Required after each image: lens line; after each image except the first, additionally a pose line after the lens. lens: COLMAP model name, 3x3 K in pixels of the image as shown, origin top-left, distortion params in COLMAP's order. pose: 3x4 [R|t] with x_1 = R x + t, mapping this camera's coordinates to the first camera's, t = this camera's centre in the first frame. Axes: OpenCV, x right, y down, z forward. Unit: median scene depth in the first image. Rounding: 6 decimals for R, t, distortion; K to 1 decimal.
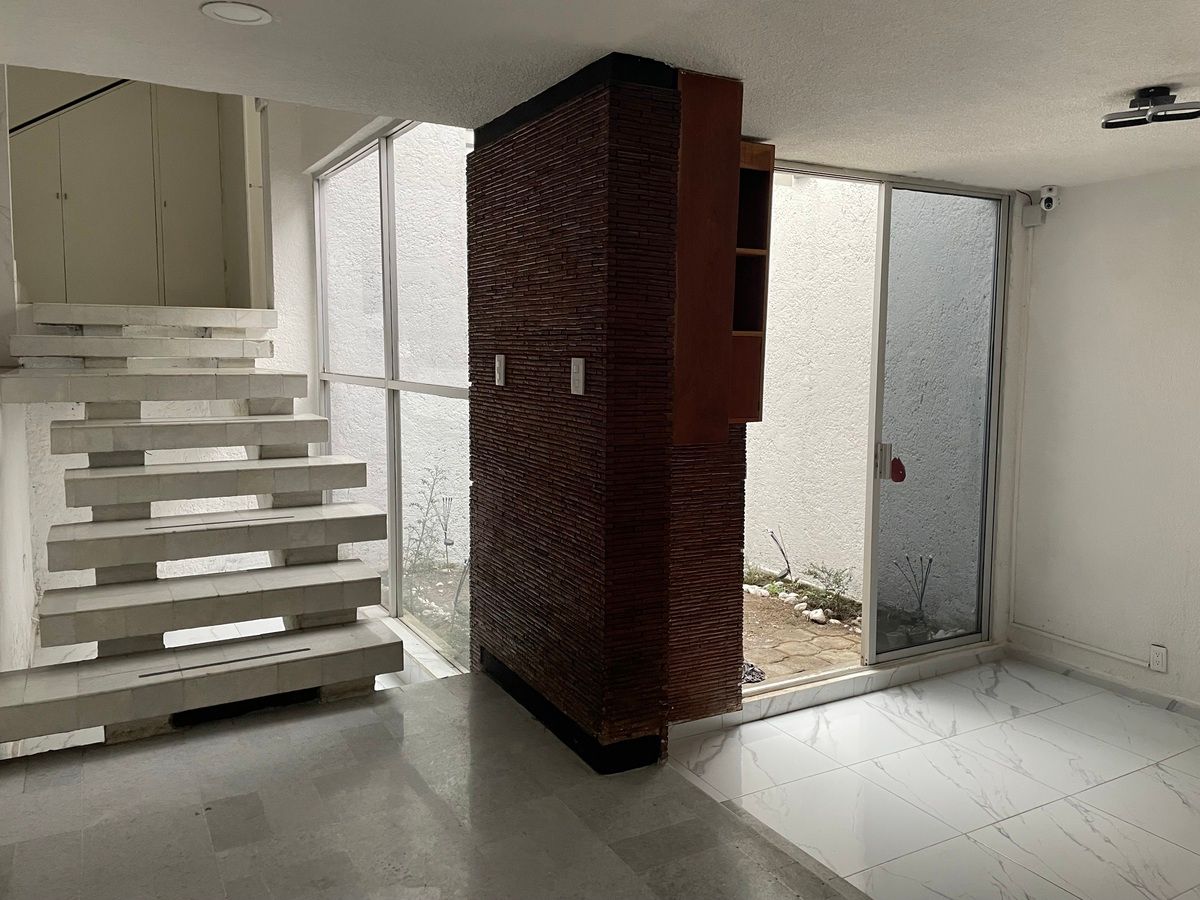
lens RADIAL K [[897.4, 0, 601.4], [0, 897.4, 442.3], [0, 0, 1]] dist [0.028025, -0.009984]
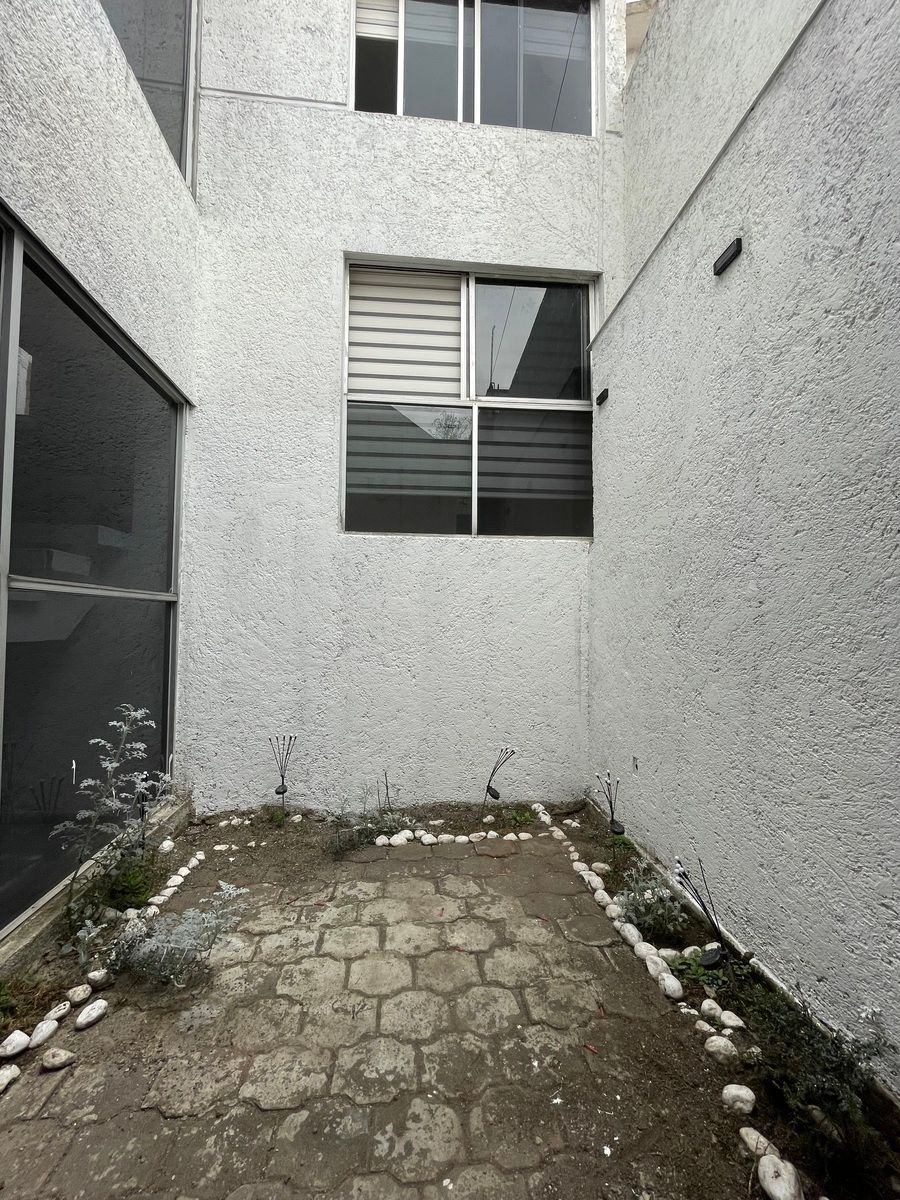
lens RADIAL K [[485.0, 0, 451.3], [0, 485.0, 600.4], [0, 0, 1]] dist [-0.003628, 0.000744]
pose [[0.919808, -0.012897, -0.392157, 0.172217], [-0.042411, 0.990336, -0.132046, -0.014859], [0.390071, 0.138089, 0.910372, 0.641858]]
